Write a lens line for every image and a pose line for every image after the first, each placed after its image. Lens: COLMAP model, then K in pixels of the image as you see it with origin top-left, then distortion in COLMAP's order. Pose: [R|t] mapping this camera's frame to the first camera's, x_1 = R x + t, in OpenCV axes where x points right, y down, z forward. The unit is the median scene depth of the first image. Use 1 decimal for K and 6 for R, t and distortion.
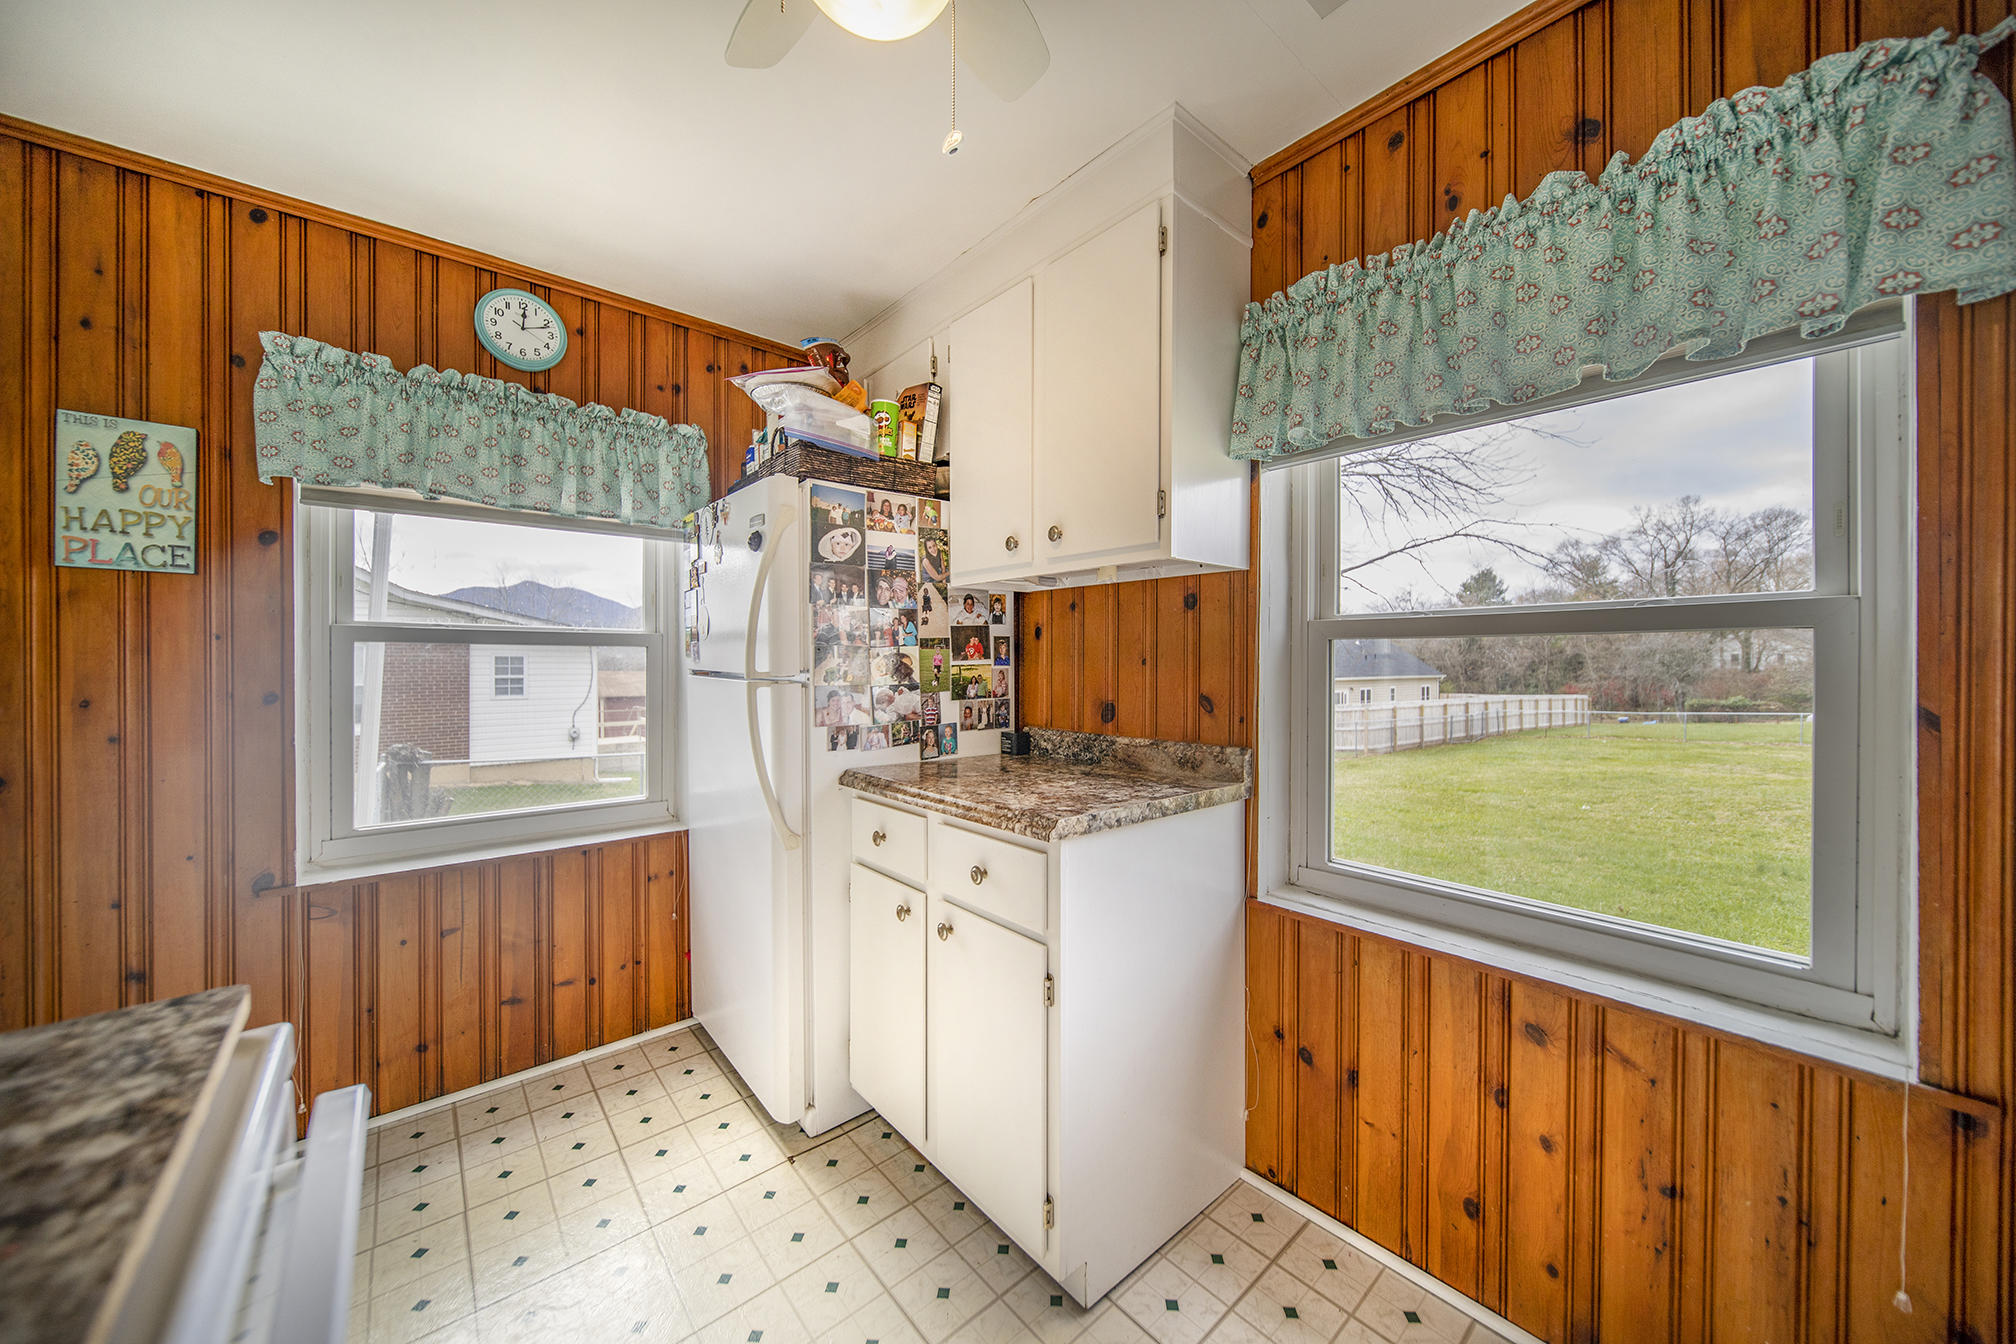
lens RADIAL K [[703.9, 0, 1005.6], [0, 703.9, 667.9], [0, 0, 1]] dist [-0.003047, -0.000497]
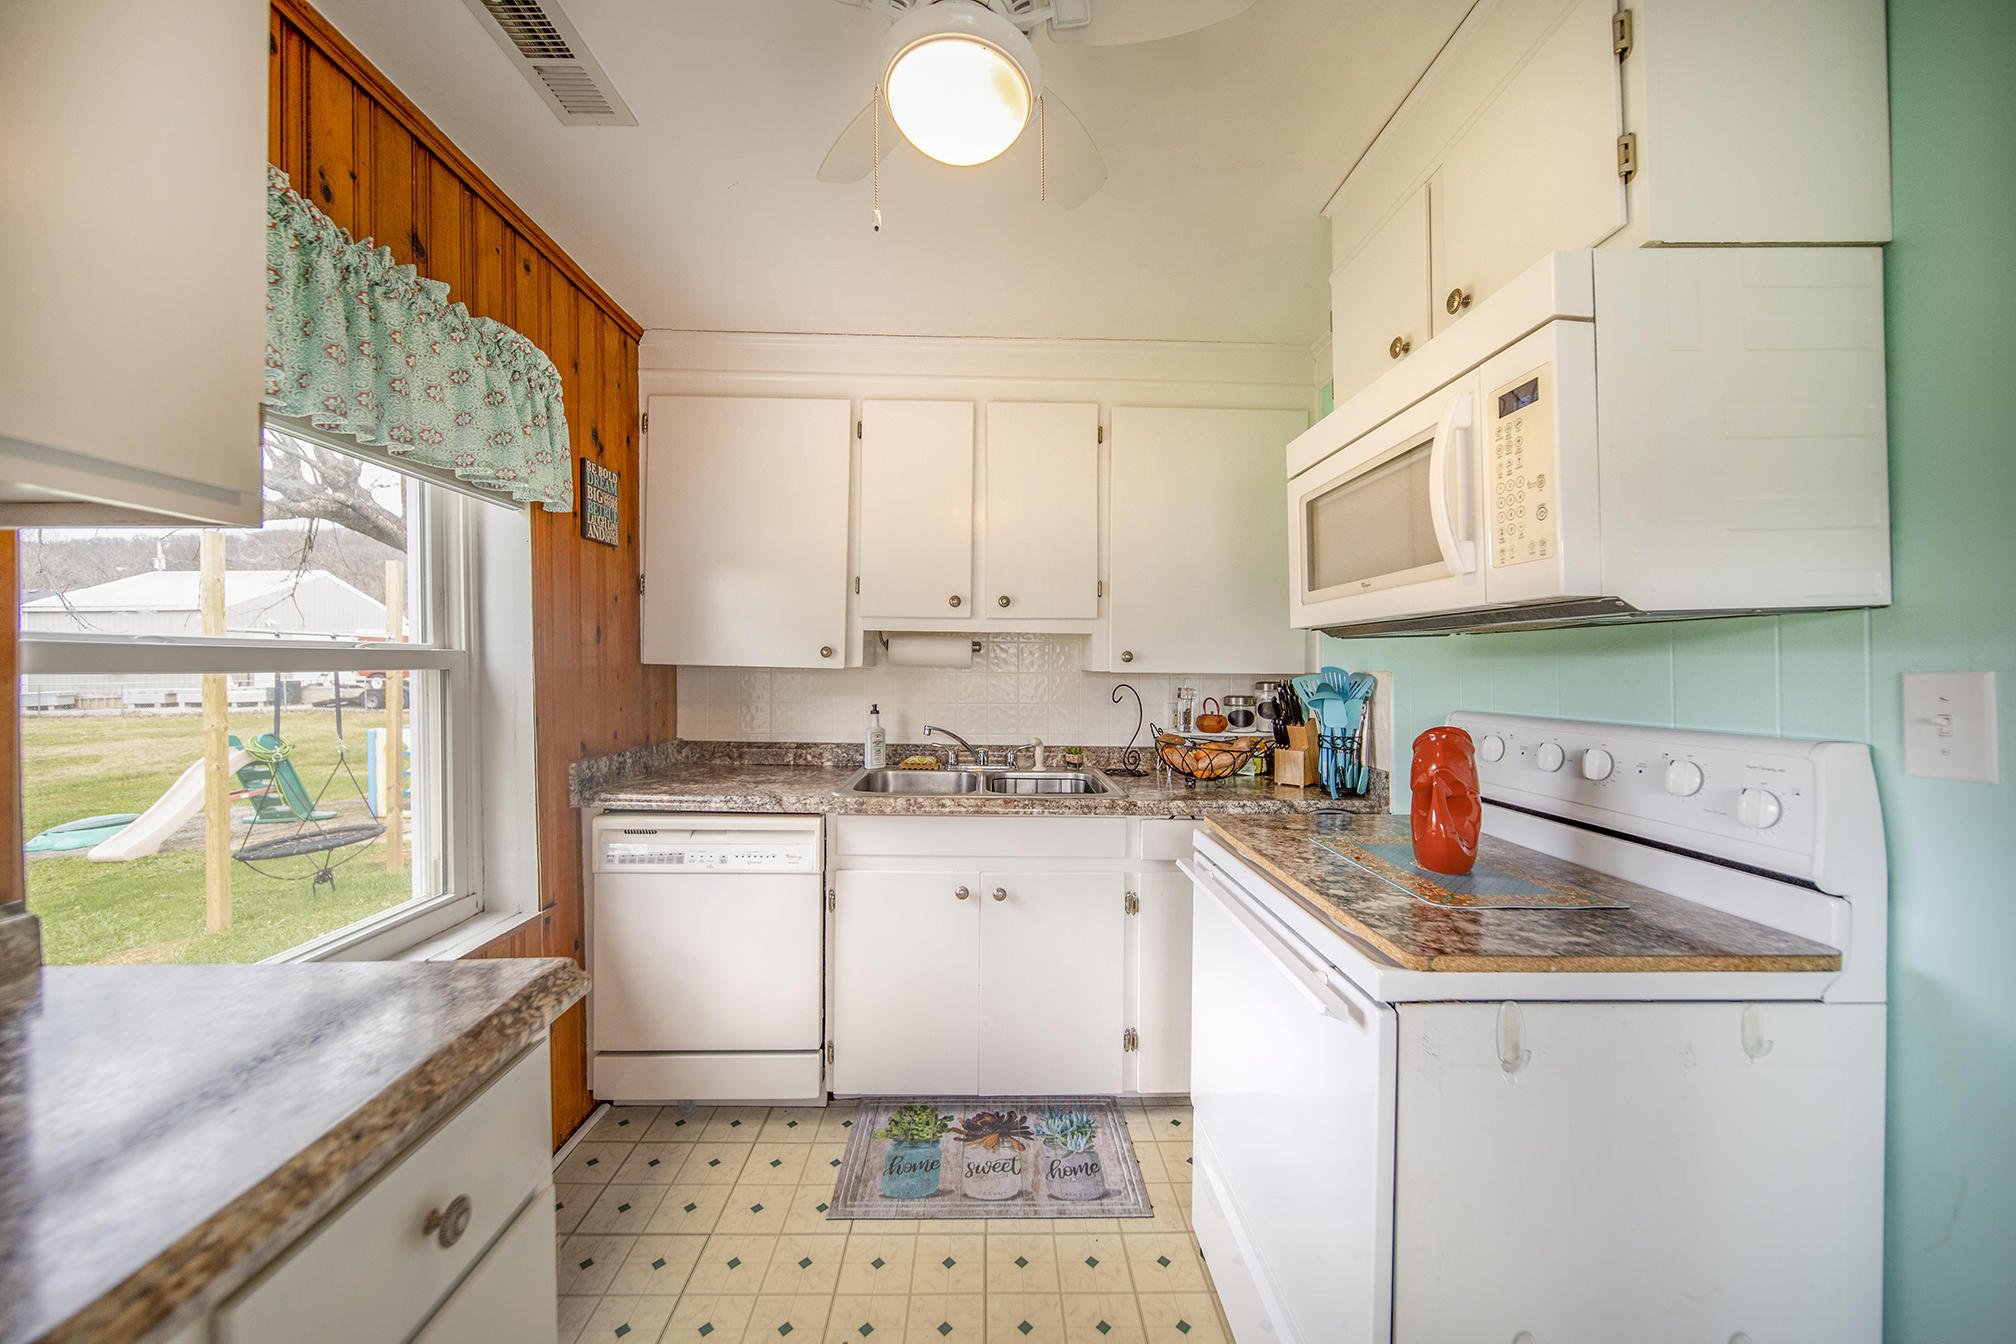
lens RADIAL K [[703.9, 0, 1005.6], [0, 703.9, 667.9], [0, 0, 1]] dist [-0.003047, -0.000497]
pose [[-0.775602, 0.003585, 0.631212, -0.912195], [0.008738, 0.999949, 0.005057, -0.069925], [-0.631161, 0.009437, -0.775594, 1.724328]]
